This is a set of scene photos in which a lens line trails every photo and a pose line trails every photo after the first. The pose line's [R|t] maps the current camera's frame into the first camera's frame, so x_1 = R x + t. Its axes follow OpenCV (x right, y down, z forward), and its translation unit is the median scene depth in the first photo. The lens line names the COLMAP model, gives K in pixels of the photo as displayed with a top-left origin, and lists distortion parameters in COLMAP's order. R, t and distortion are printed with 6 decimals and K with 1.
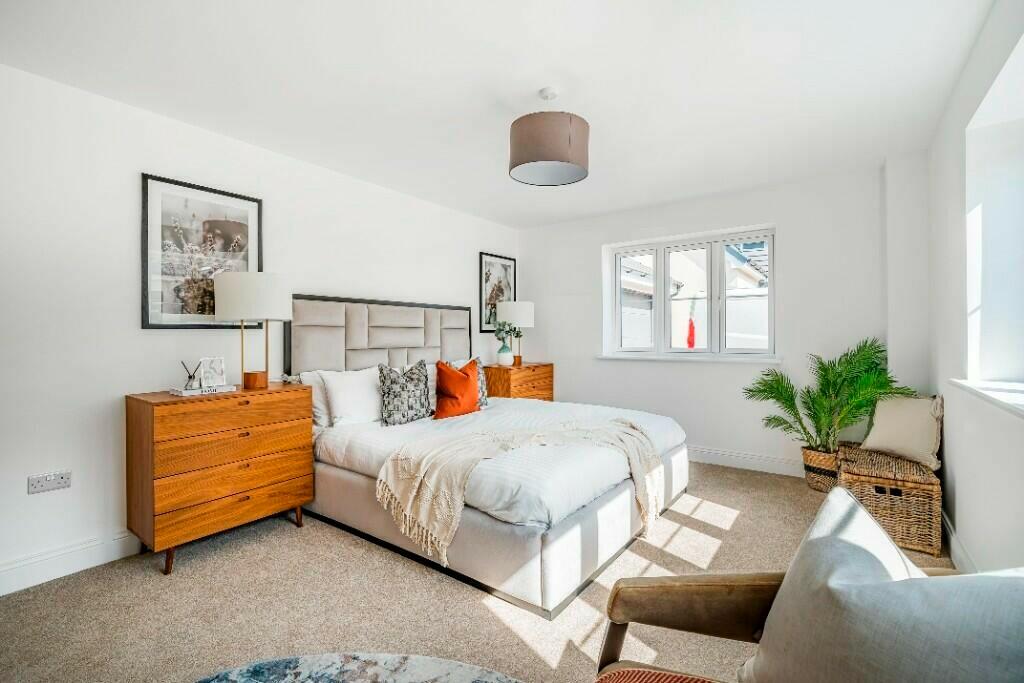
lens RADIAL K [[449.6, 0, 510.4], [0, 449.6, 338.4], [0, 0, 1]] dist [-0.000037, 0.000004]
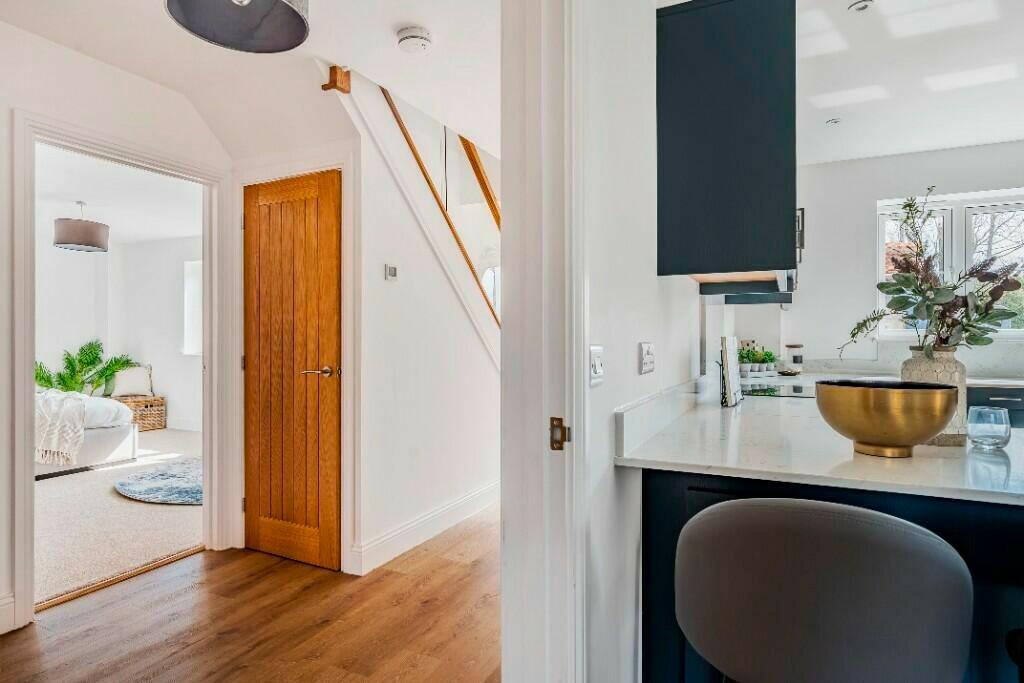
lens RADIAL K [[563.3, 0, 511.7], [0, 563.3, 337.1], [0, 0, 1]] dist [0.000183, 0.000023]
pose [[-0.179038, 0.000084, 0.983842, -2.632967], [0.006928, 0.999975, 0.001175, -0.000722], [-0.983818, 0.007026, -0.179035, -0.323156]]
